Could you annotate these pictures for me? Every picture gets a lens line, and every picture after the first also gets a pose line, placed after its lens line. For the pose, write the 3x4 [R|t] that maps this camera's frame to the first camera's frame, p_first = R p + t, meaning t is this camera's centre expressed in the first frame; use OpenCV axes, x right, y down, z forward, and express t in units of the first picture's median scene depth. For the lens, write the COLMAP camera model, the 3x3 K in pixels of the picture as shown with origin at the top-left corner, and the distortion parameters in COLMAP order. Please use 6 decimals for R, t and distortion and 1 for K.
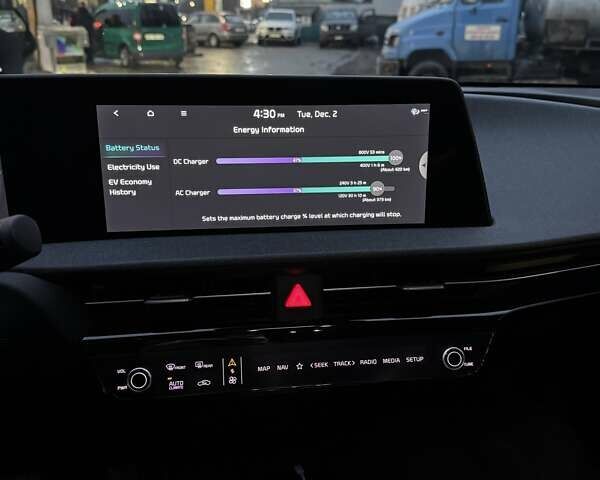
lens RADIAL K [[597.0, 0, 300.0], [0, 597.0, 240.0], [0, 0, 1]] dist [-0.003812, 0.001540]
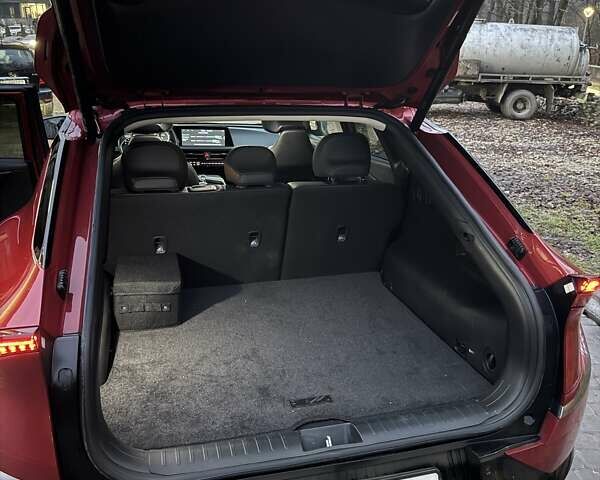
lens RADIAL K [[565.3, 0, 300.0], [0, 565.3, 240.0], [0, 0, 1]] dist [0.149689, -0.272770]
pose [[0.999938, 0.011177, -0.000242, 0.065542], [-0.011179, 0.999901, -0.008504, 0.067319], [0.000147, 0.008506, 0.999964, -0.342219]]
